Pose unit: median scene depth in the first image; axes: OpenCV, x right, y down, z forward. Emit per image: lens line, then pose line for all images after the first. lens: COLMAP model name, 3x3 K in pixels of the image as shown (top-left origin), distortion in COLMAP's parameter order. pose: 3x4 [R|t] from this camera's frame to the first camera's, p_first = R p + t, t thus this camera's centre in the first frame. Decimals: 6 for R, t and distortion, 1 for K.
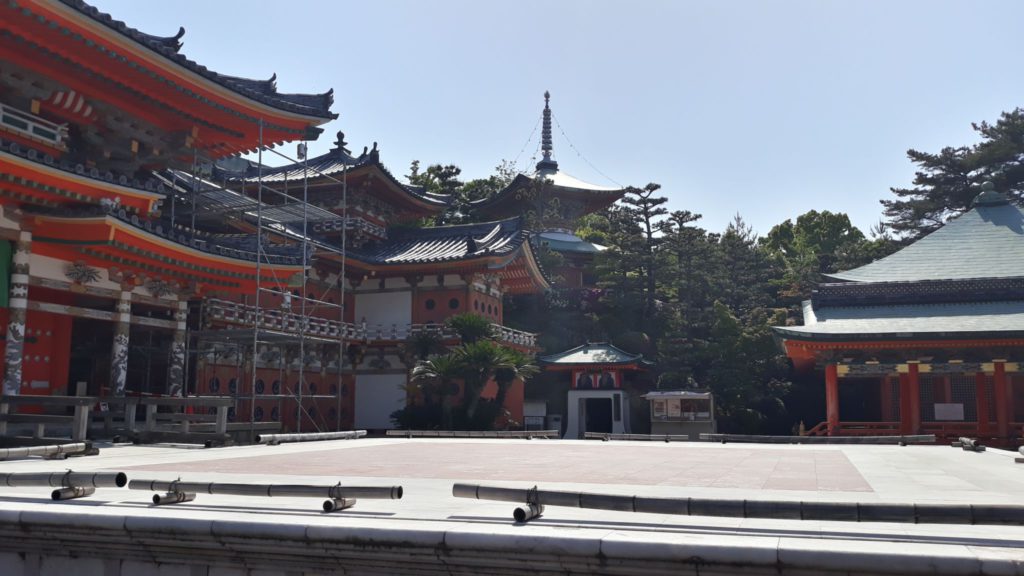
lens RADIAL K [[828.8, 0, 512.0], [0, 828.8, 288.0], [0, 0, 1]] dist [-0.005916, -0.007361]
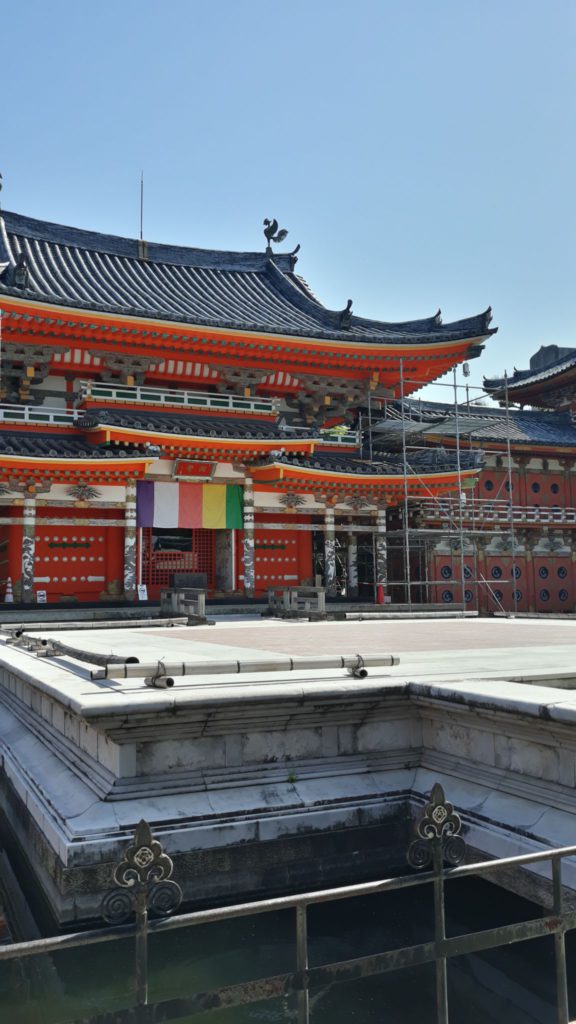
lens RADIAL K [[840.2, 0, 288.0], [0, 840.2, 512.0], [0, 0, 1]] dist [0.007418, 0.000469]
pose [[0.663641, -0.076565, -0.744123, 0.521757], [0.118439, 0.992955, 0.003461, -0.002833], [0.738616, -0.090430, 0.668034, 0.022519]]
